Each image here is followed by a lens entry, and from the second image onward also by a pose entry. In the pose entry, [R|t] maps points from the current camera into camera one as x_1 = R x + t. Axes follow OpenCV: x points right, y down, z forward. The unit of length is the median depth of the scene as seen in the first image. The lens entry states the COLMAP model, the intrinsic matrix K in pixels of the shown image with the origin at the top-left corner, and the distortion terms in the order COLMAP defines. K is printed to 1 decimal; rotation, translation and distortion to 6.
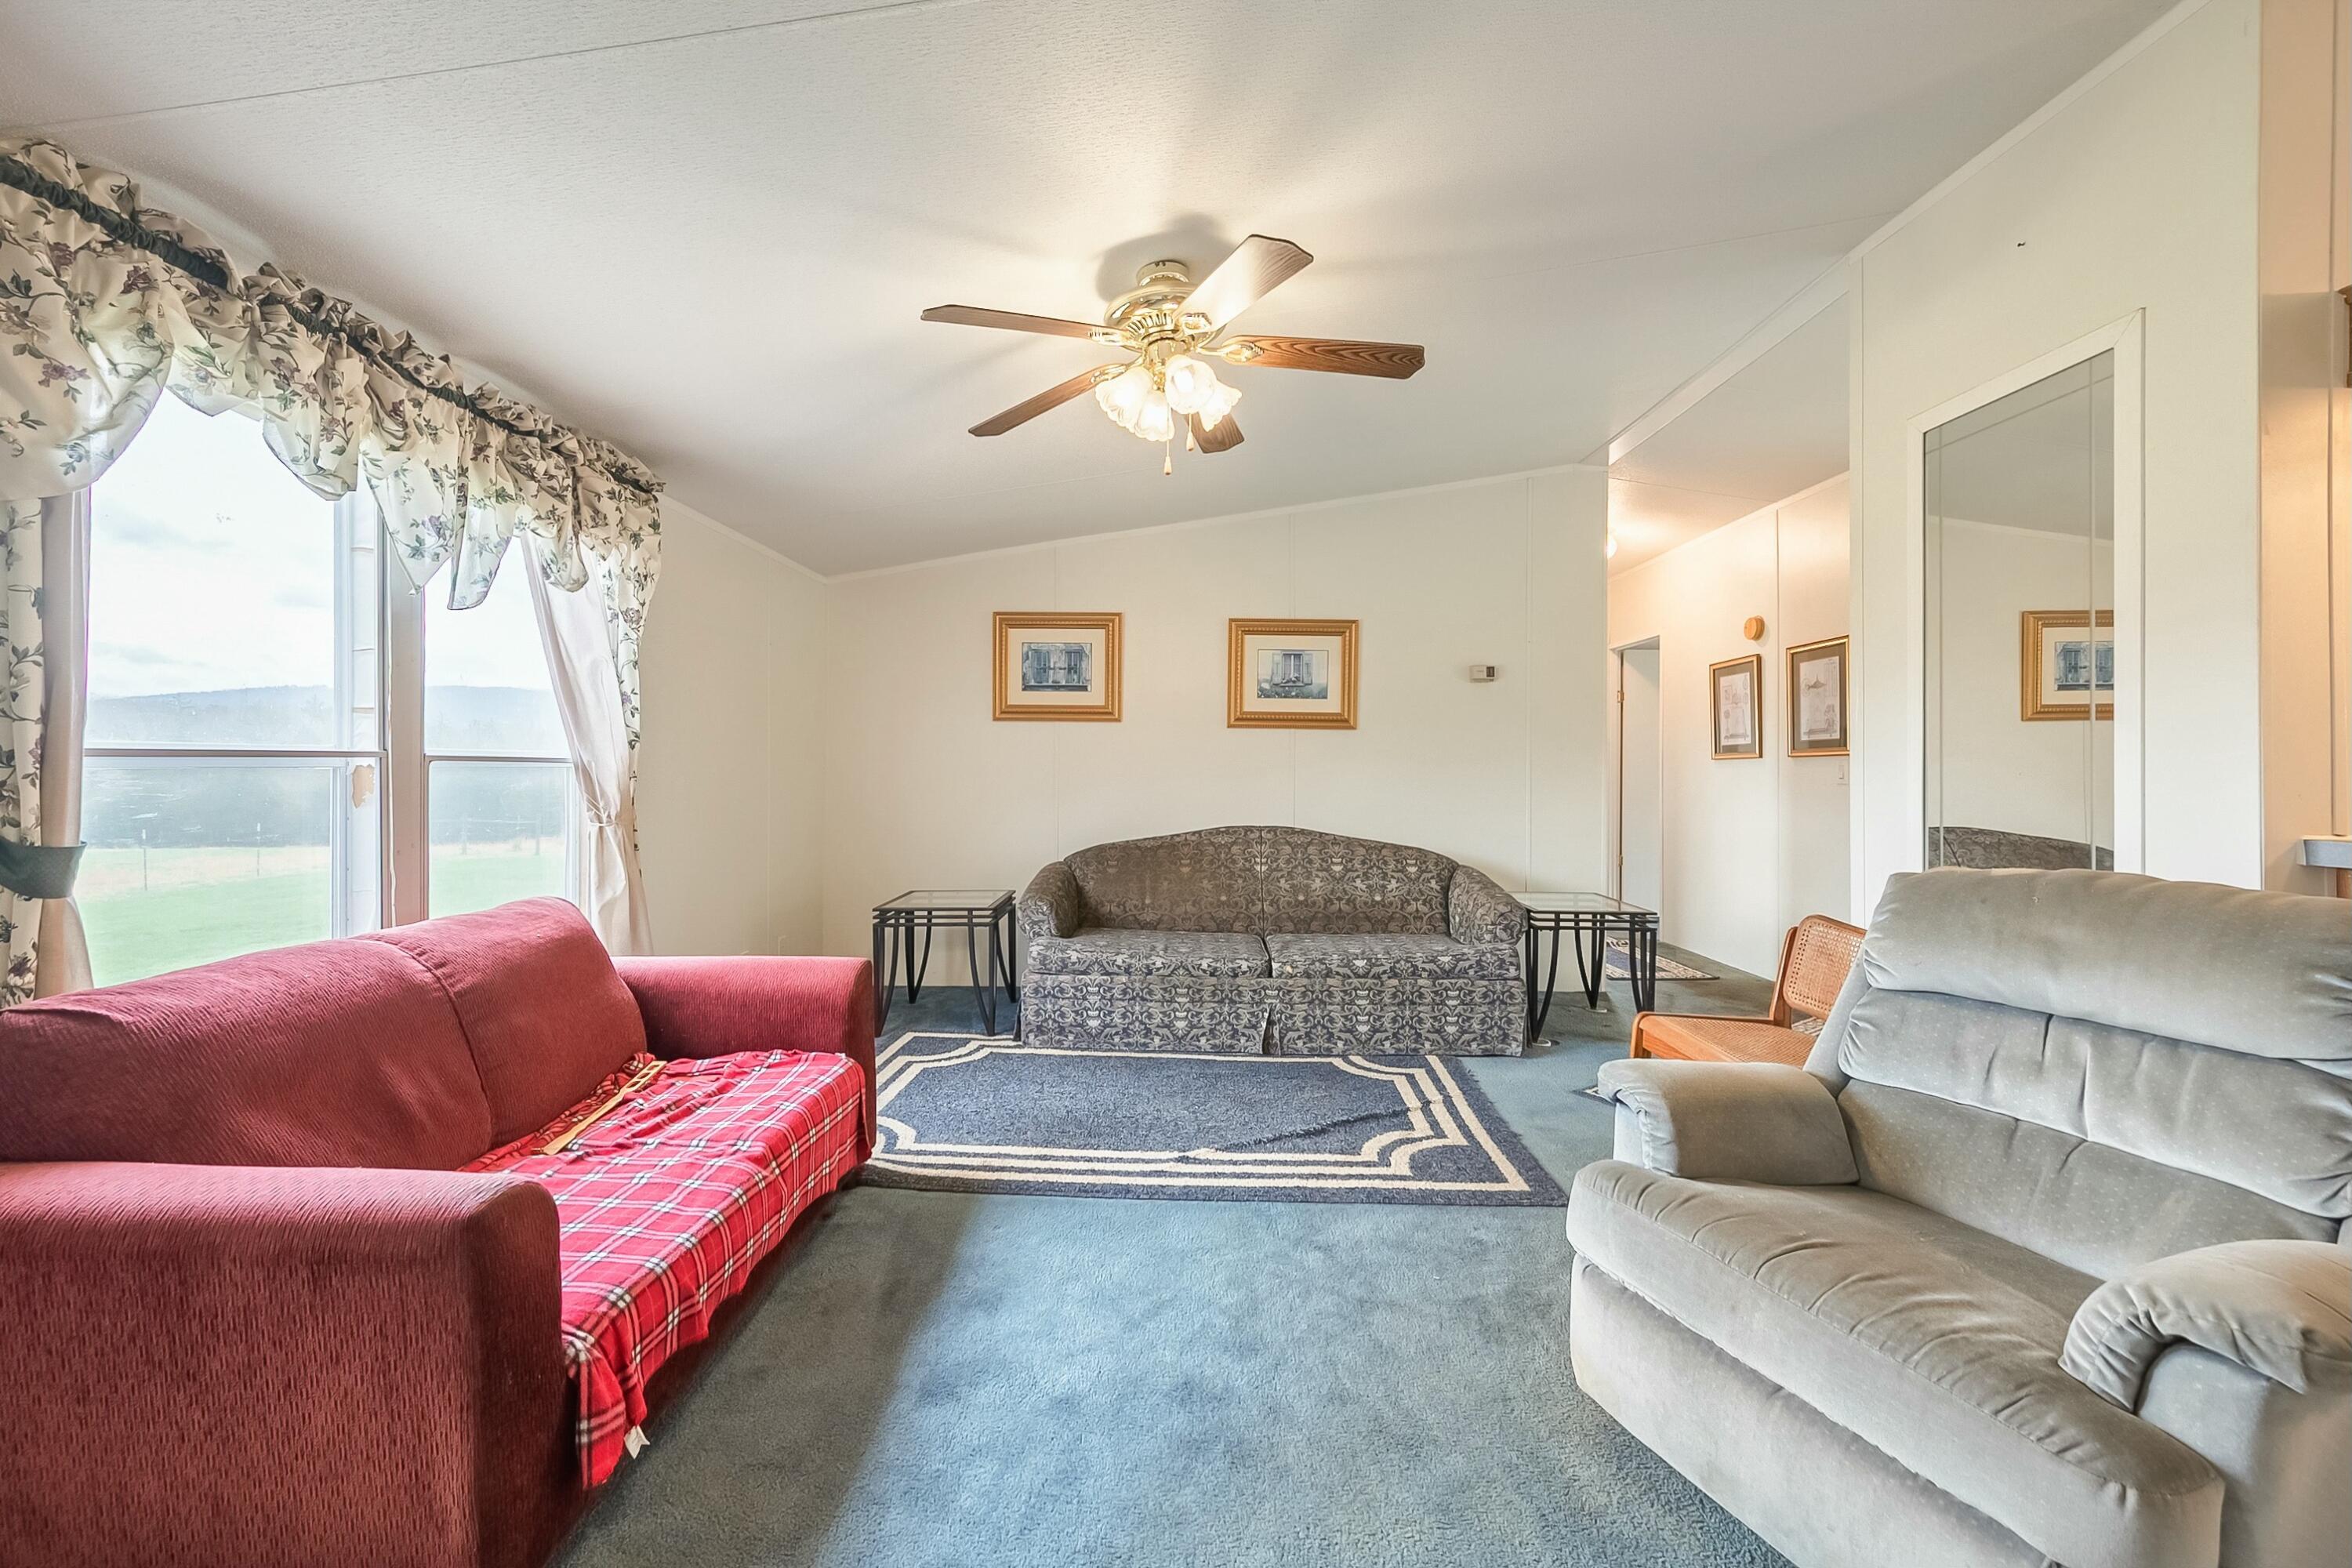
lens RADIAL K [[950.4, 0, 1168.0], [0, 950.4, 759.4], [0, 0, 1]] dist [0.002197, 0.000686]
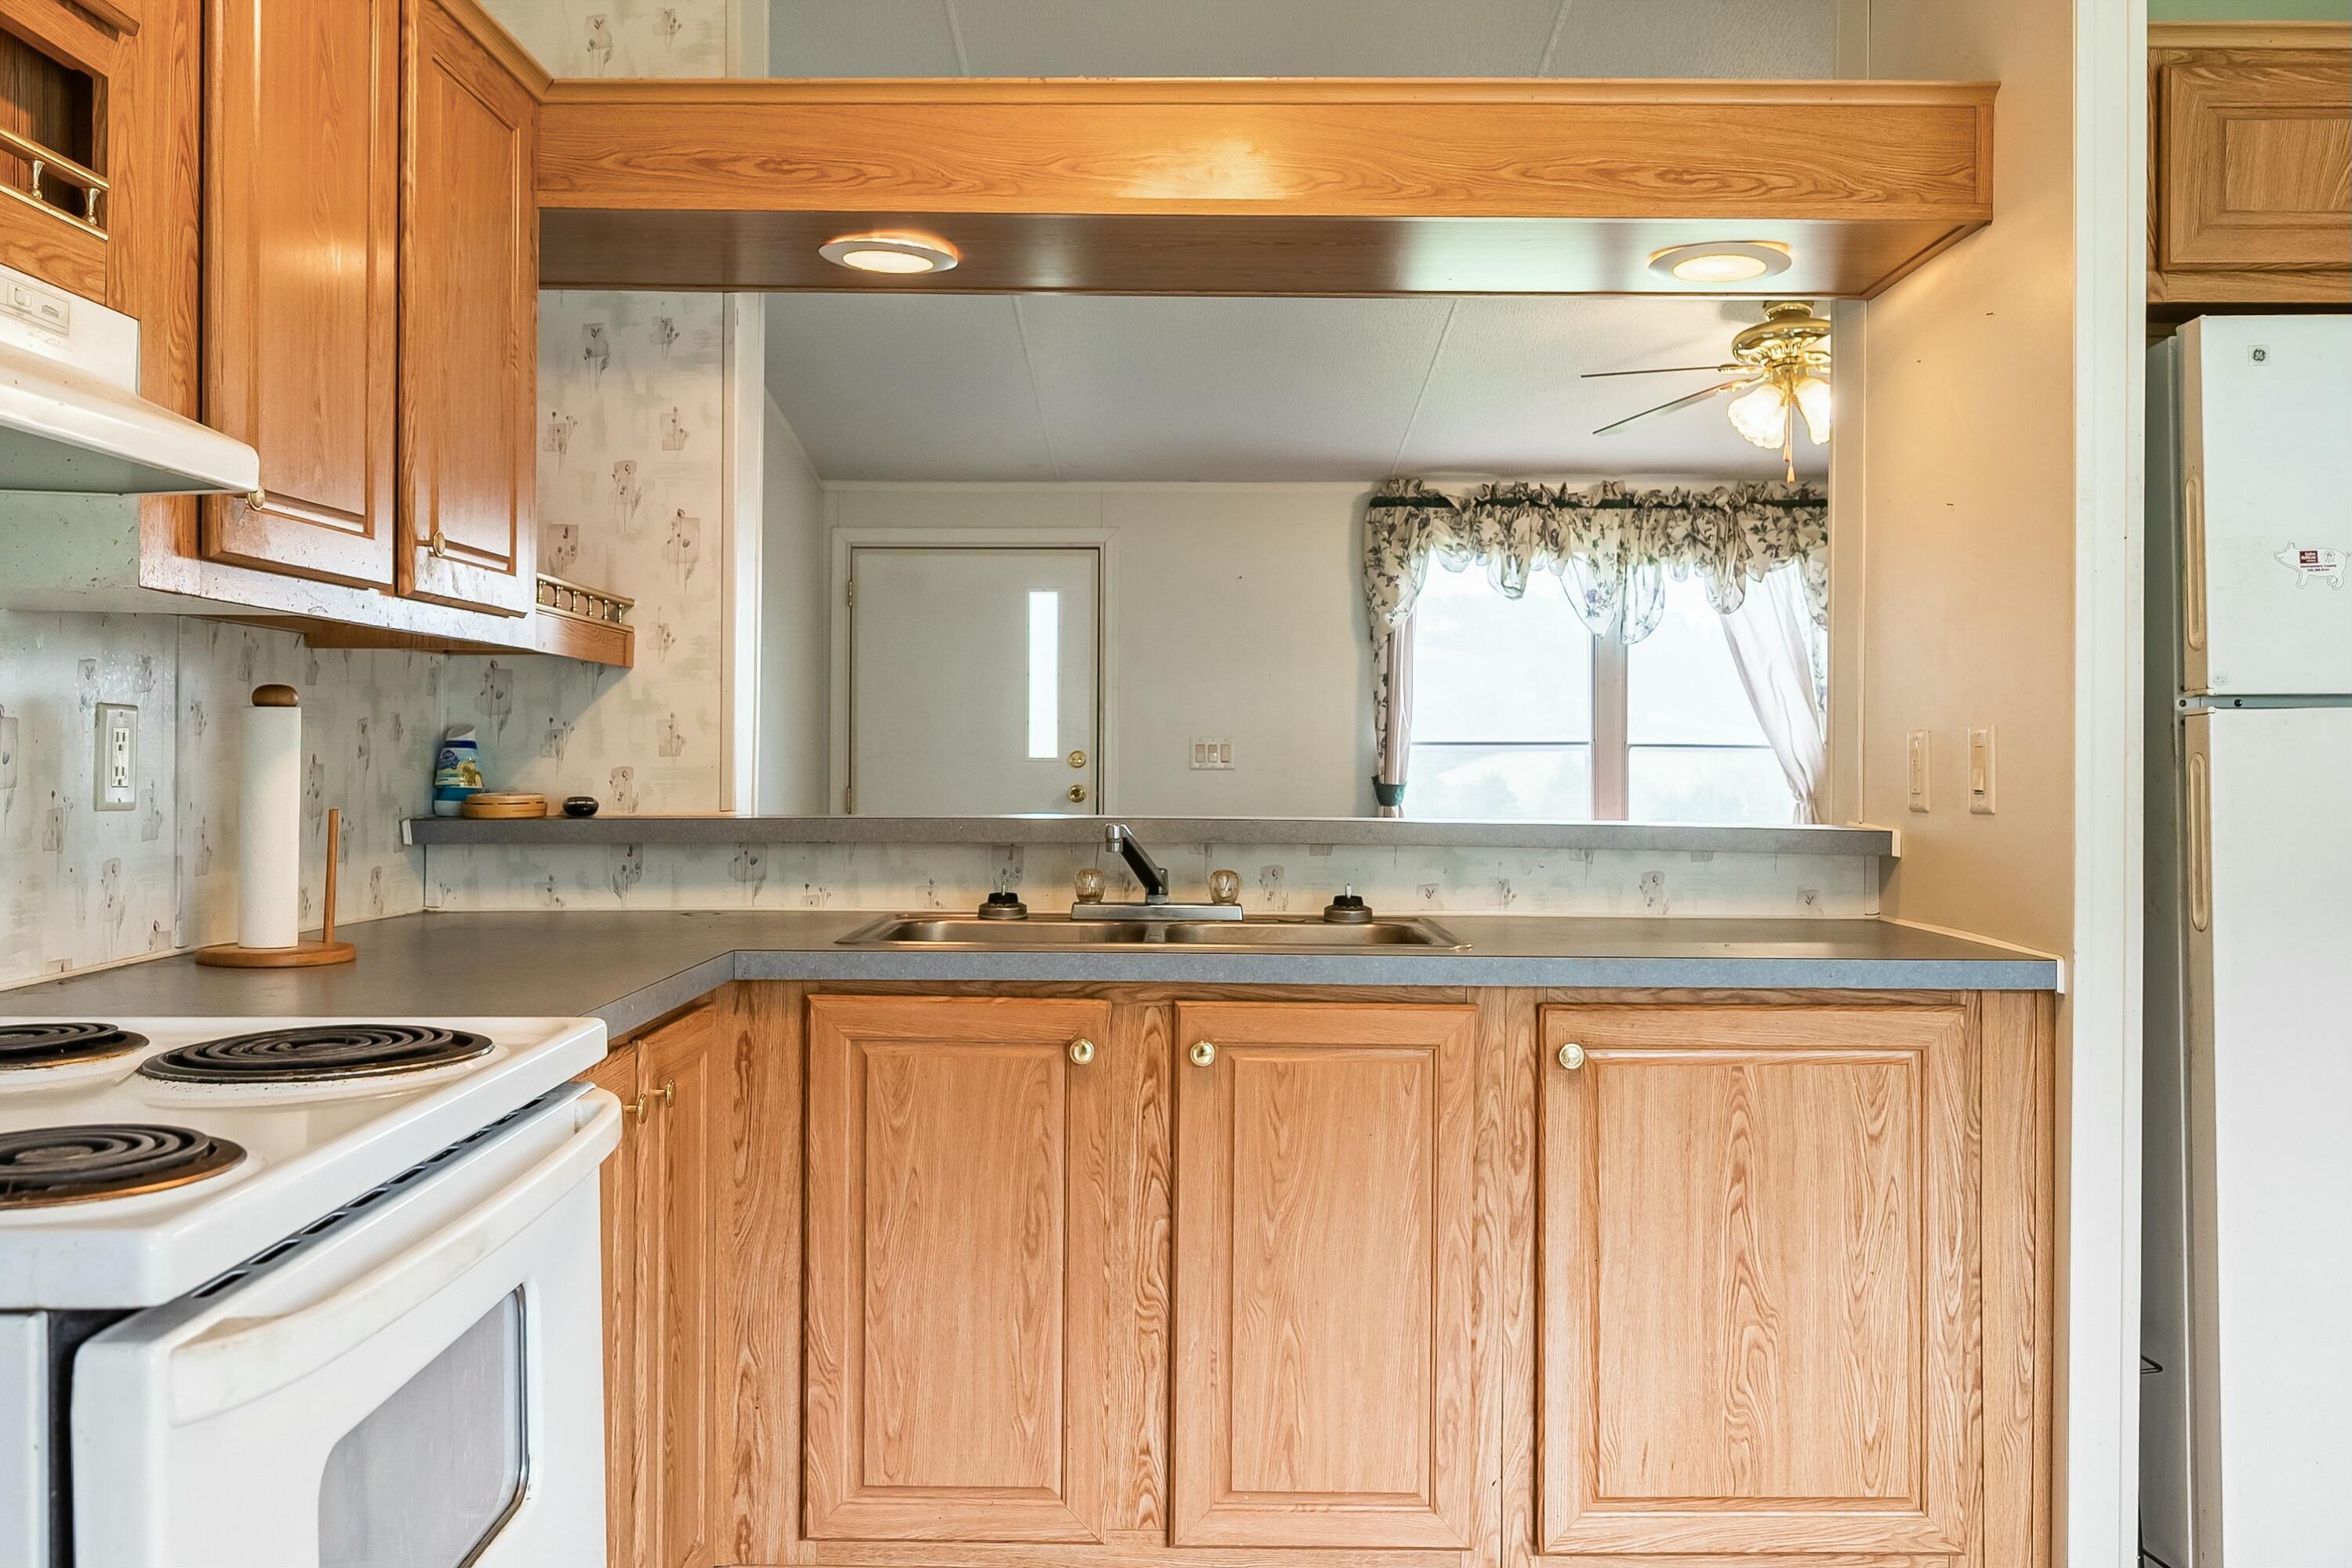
lens RADIAL K [[1943.4, 0, 1199.8], [0, 1943.4, 752.4], [0, 0, 1]] dist [-0.008584, -0.009407]
pose [[0.020370, -0.001748, -0.999791, 1.462102], [0.001788, 0.999997, -0.001712, 0.009052], [0.999791, -0.001753, 0.020373, 0.180620]]
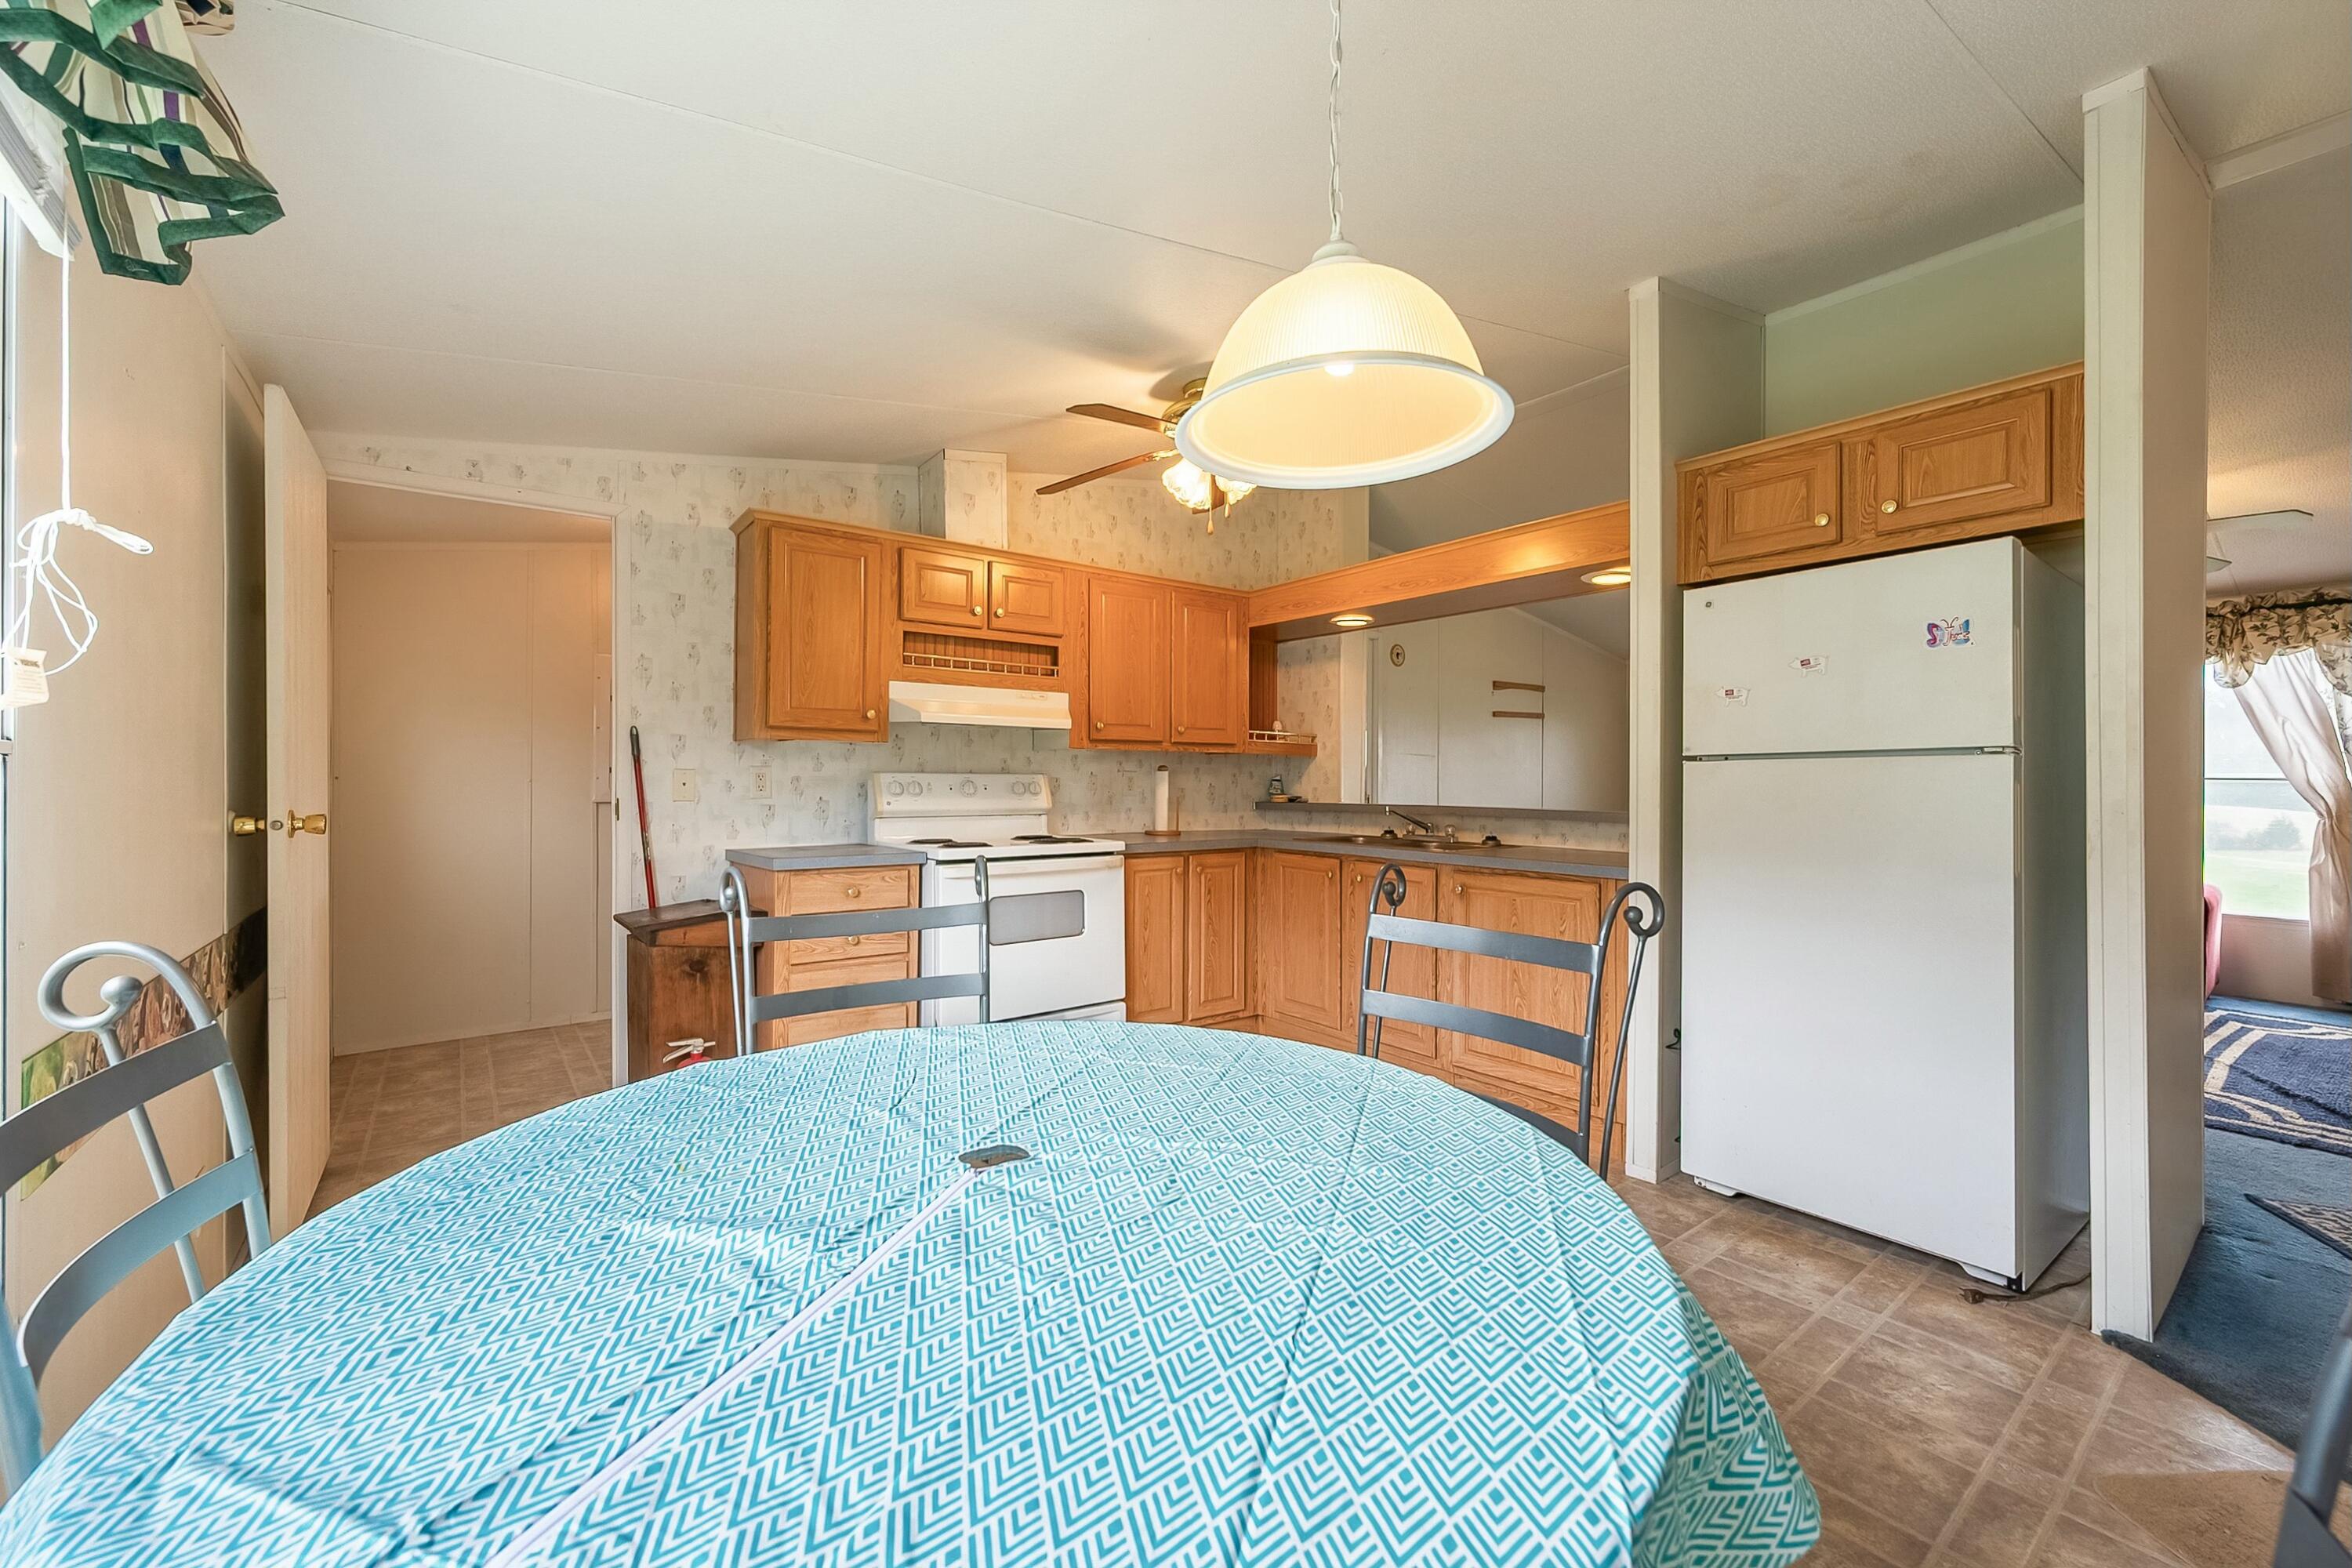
lens RADIAL K [[950.4, 0, 1182.4], [0, 950.4, 781.0], [0, 0, 1]] dist [0.002197, 0.000686]
pose [[-0.779314, -0.005133, -0.626613, 1.580807], [-0.000744, 0.999973, -0.007266, 0.014245], [0.626634, -0.005196, -0.779297, 0.863859]]
